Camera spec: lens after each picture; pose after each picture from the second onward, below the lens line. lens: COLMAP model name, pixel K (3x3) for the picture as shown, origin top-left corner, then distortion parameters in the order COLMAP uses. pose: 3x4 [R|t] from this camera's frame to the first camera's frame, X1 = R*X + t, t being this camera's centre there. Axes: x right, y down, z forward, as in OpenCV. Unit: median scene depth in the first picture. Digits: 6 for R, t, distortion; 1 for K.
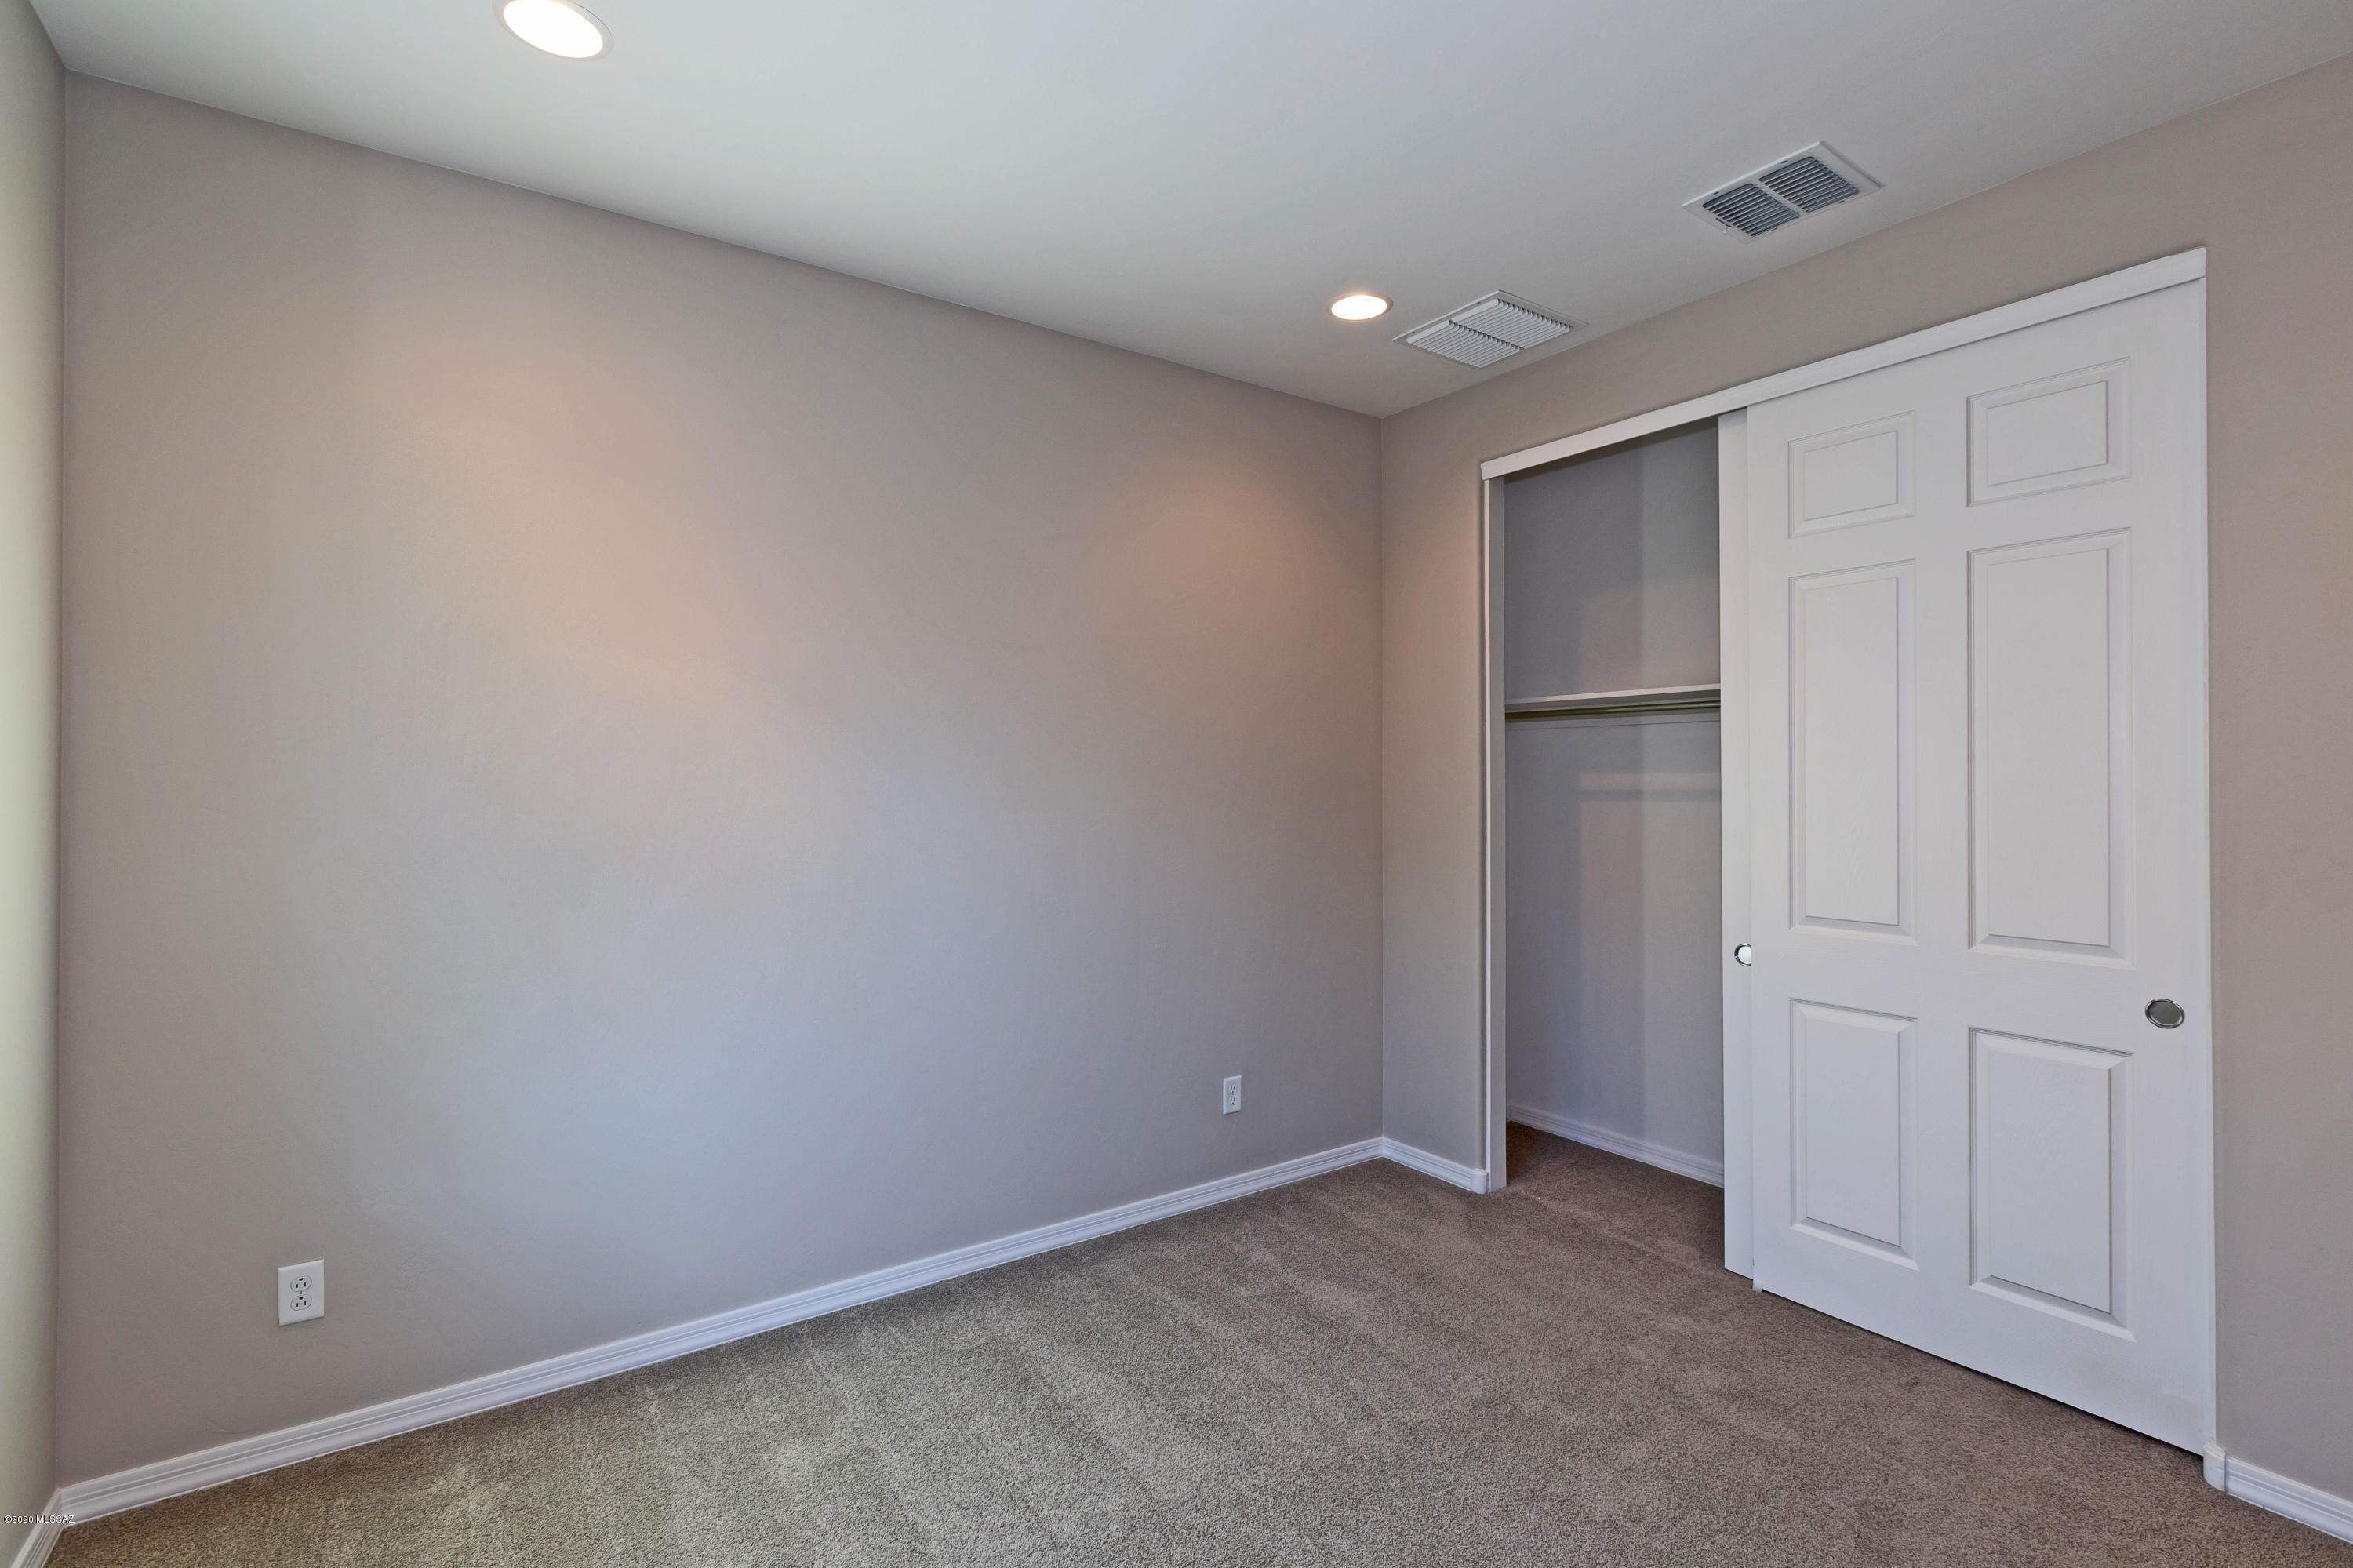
lens RADIAL K [[1089.6, 0, 1168.2], [0, 1089.6, 787.2], [0, 0, 1]] dist [0.008667, 0.000006]
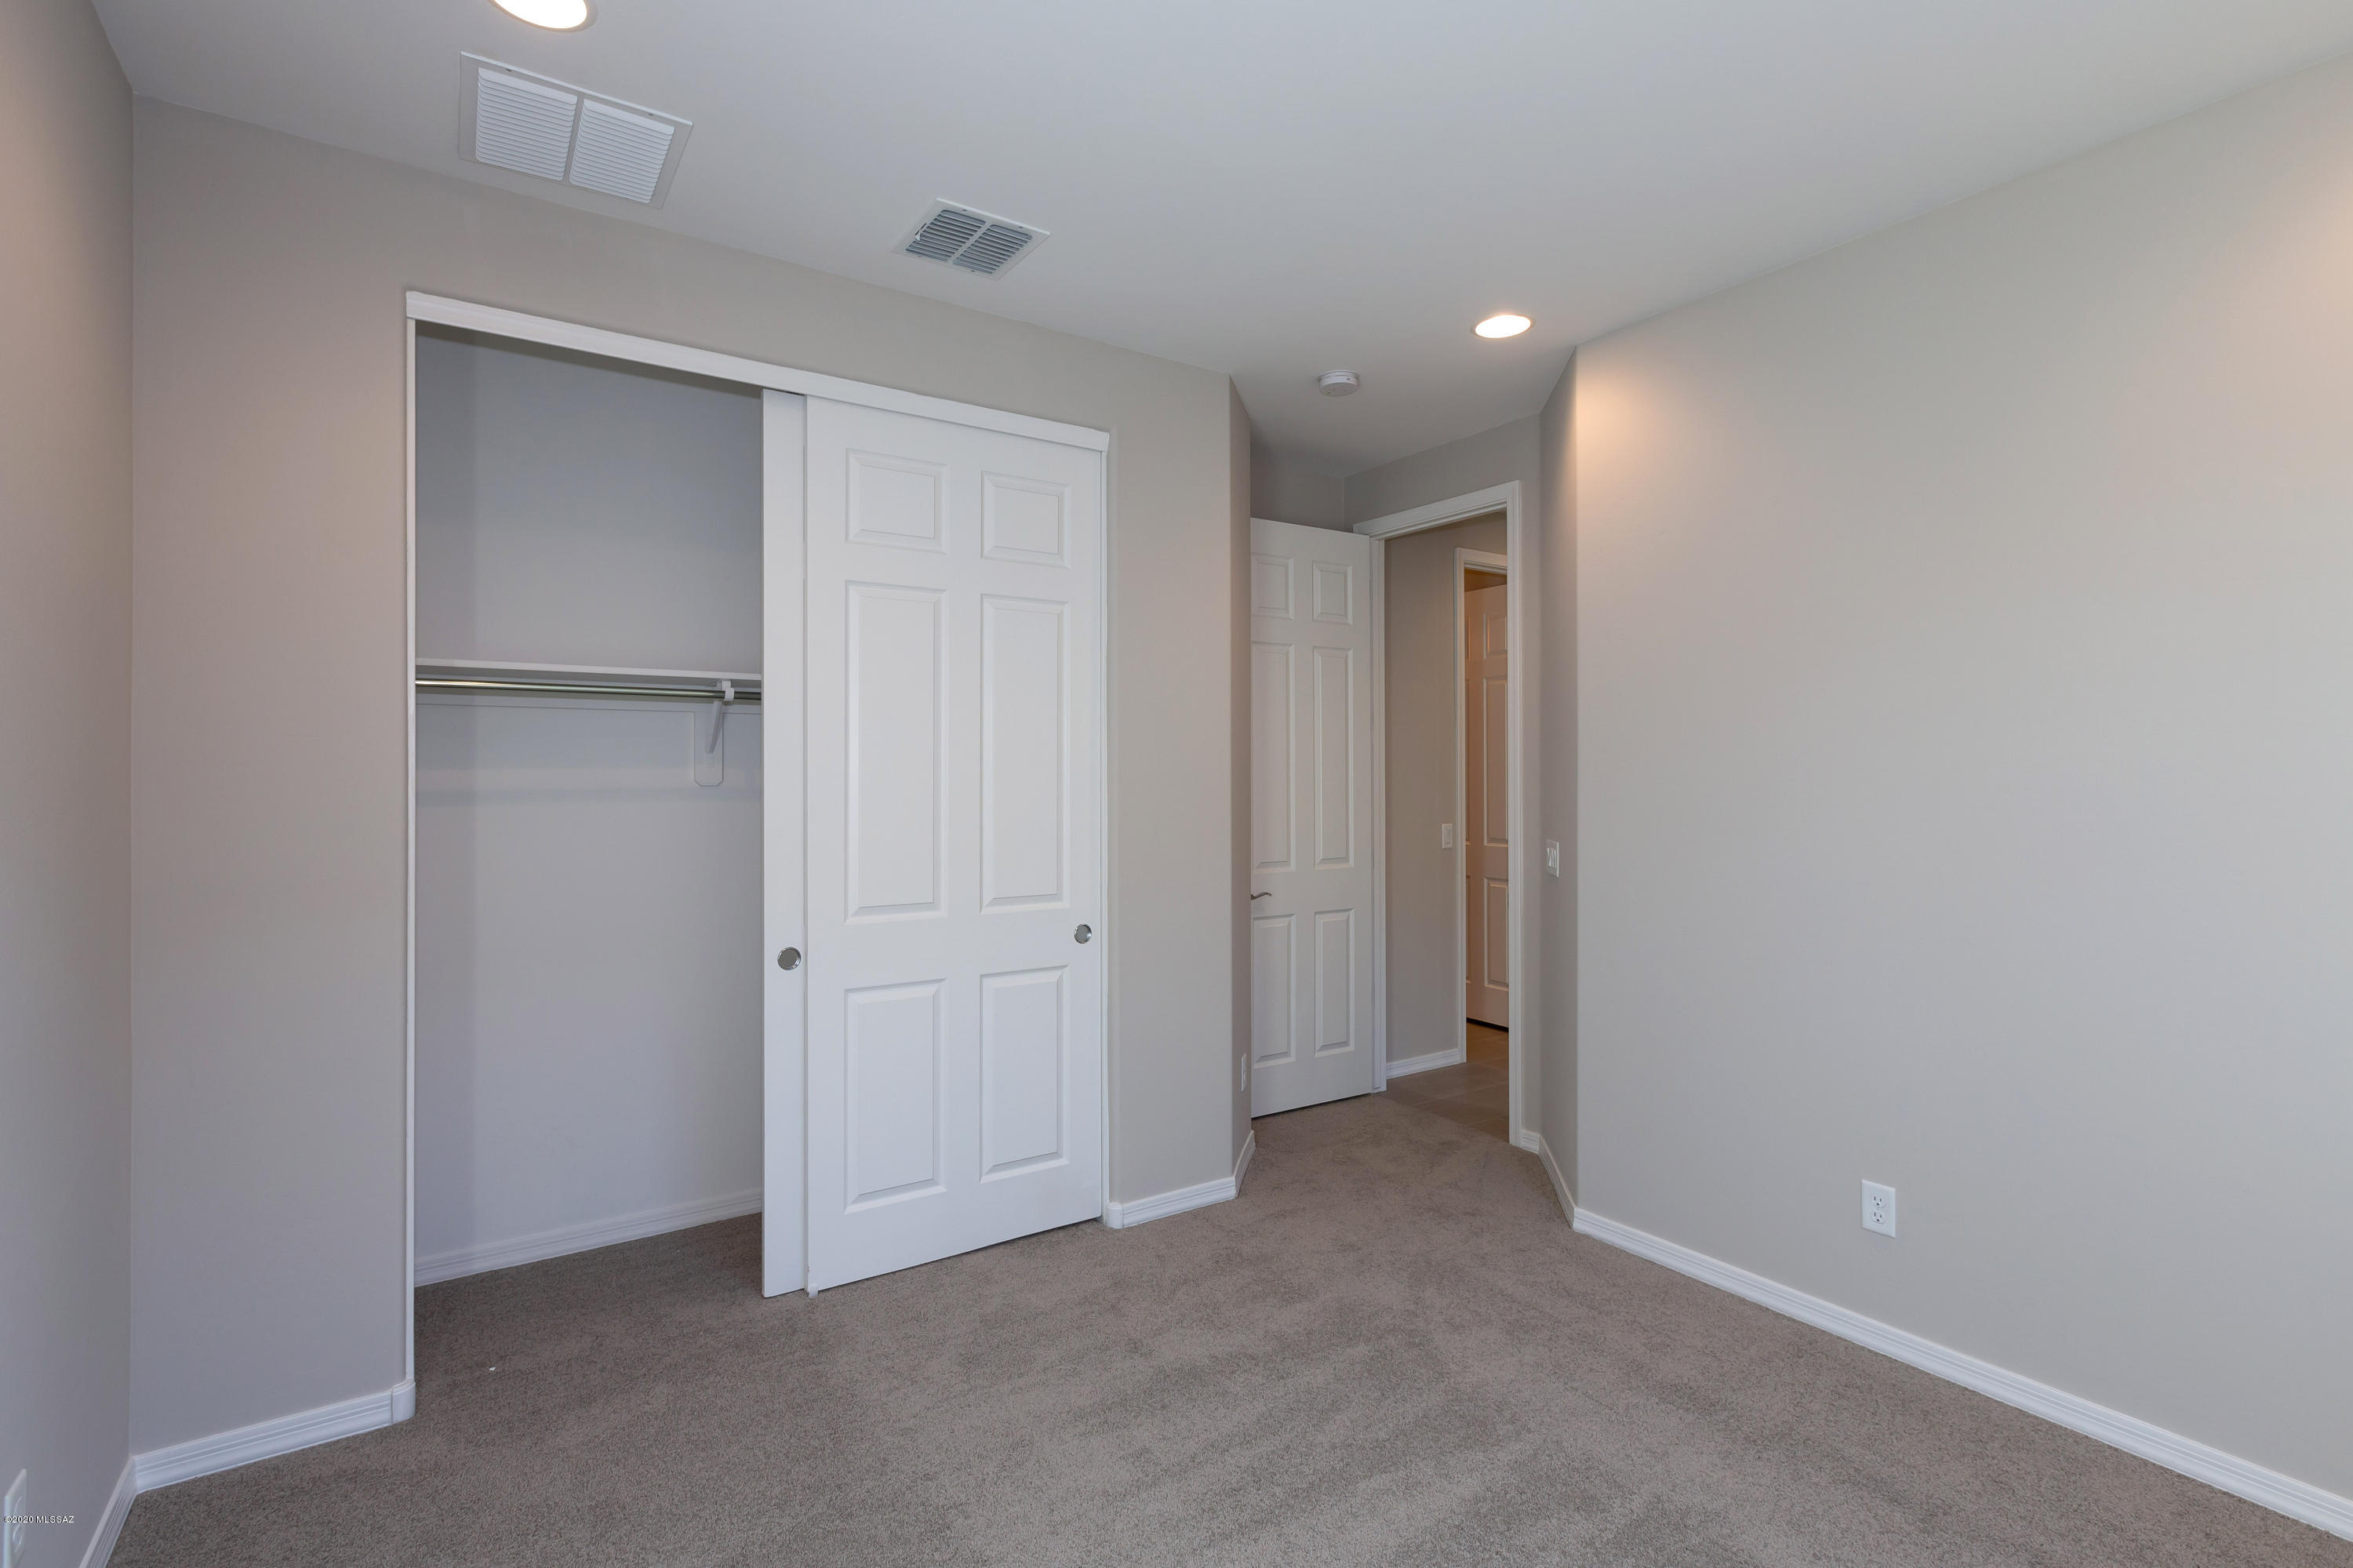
lens RADIAL K [[1089.6, 0, 1177.3], [0, 1089.6, 778.2], [0, 0, 1]] dist [0.008667, 0.000006]
pose [[0.007963, -0.001364, 0.999967, -0.487491], [0.006479, 0.999978, 0.001312, -0.005386], [-0.999947, 0.006469, 0.007972, 0.729110]]
